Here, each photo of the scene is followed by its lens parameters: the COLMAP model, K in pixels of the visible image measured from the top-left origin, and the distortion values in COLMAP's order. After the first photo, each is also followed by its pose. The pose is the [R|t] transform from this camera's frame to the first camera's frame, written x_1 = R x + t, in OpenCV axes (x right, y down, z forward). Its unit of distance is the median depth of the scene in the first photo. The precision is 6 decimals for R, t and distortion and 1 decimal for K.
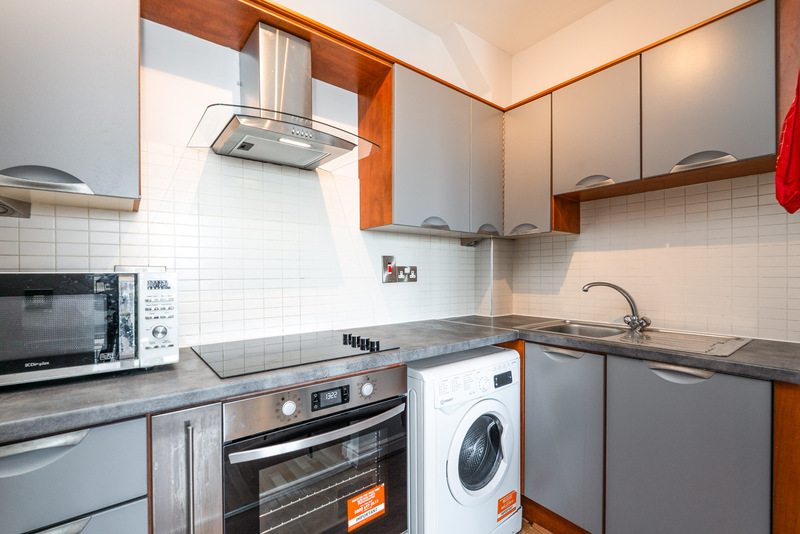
lens RADIAL K [[356.6, 0, 402.3], [0, 356.6, 273.8], [0, 0, 1]] dist [-0.001682, -0.000019]
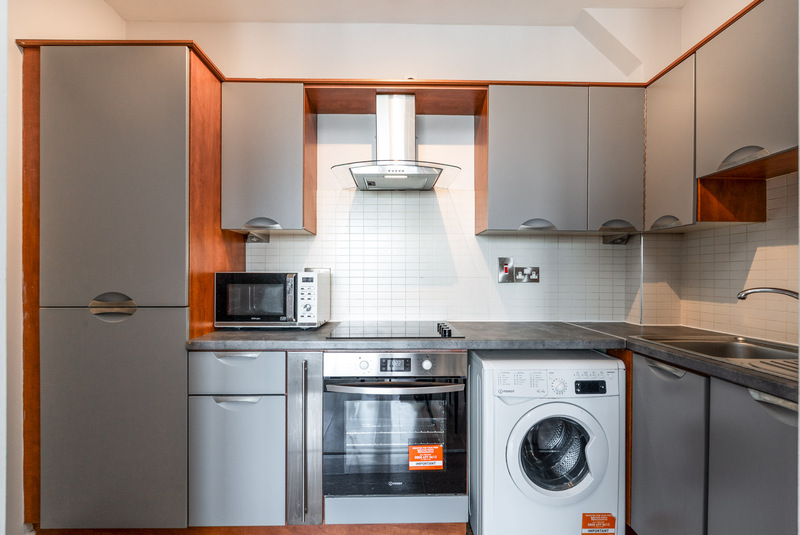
lens RADIAL K [[356.6, 0, 402.3], [0, 356.6, 274.3], [0, 0, 1]] dist [-0.001682, -0.000019]
pose [[0.798952, 0.006353, -0.601361, 0.431289], [-0.006656, 0.999976, 0.001722, -0.000162], [0.601357, 0.002627, 0.798976, -0.048870]]
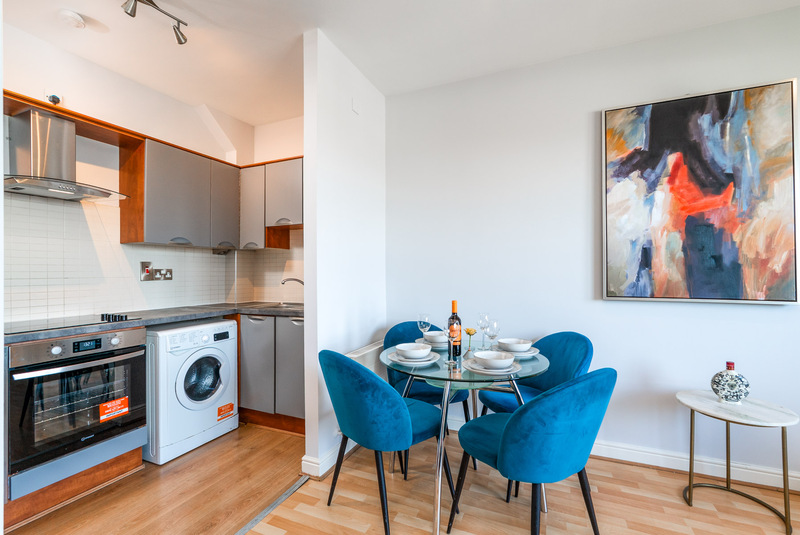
lens RADIAL K [[355.2, 0, 400.0], [0, 355.2, 267.5], [0, 0, 1]] dist [-0.002344, -0.000237]
pose [[0.884634, 0.002782, 0.466278, 0.235586], [0.004661, 0.999879, -0.014809, -0.002296], [-0.466263, 0.015274, 0.884514, -0.861779]]
